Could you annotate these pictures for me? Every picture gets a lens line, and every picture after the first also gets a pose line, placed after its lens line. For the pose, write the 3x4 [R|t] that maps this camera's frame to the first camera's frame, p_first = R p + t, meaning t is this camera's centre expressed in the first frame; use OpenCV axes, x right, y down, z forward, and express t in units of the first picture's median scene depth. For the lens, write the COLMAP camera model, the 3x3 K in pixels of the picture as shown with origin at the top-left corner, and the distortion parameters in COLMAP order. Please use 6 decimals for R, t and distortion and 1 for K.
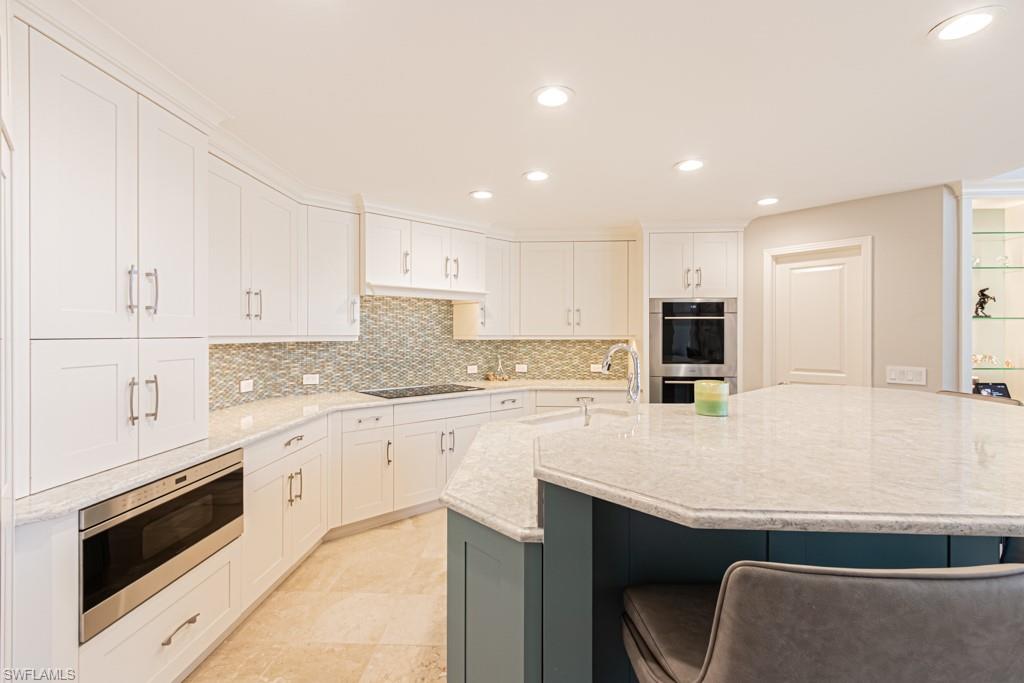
lens RADIAL K [[471.0, 0, 506.7], [0, 471.0, 335.5], [0, 0, 1]] dist [0.009088, -0.002693]
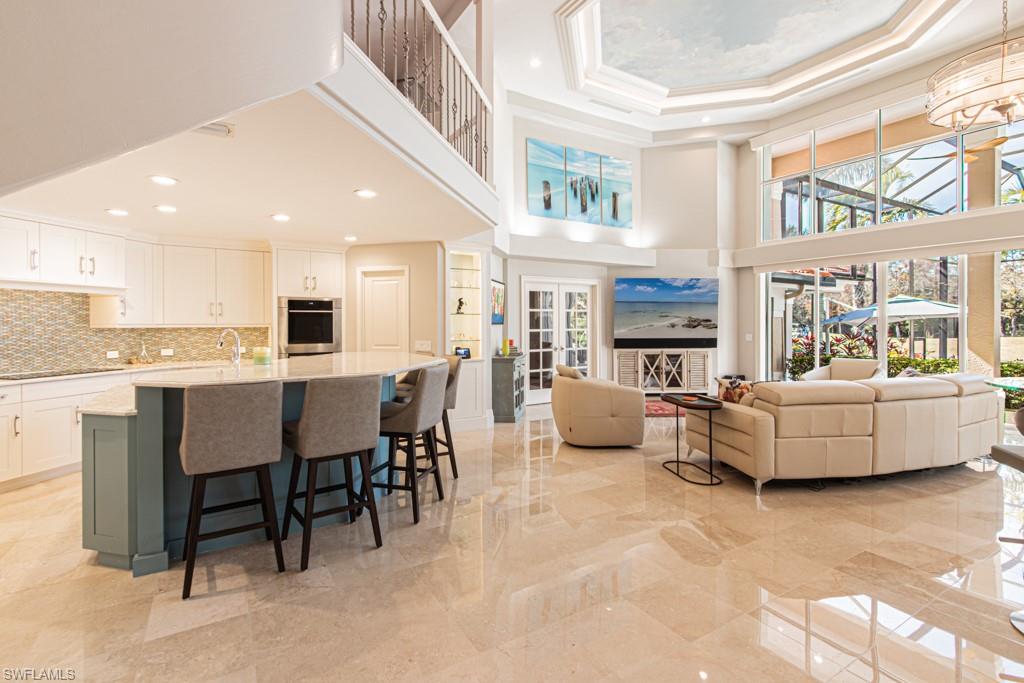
lens RADIAL K [[471.0, 0, 488.5], [0, 471.0, 326.0], [0, 0, 1]] dist [0.009088, -0.002693]
pose [[0.836484, -0.005103, 0.547968, 0.064692], [0.002507, 0.999982, 0.005487, 0.000452], [-0.547986, -0.003216, 0.836481, -0.474228]]
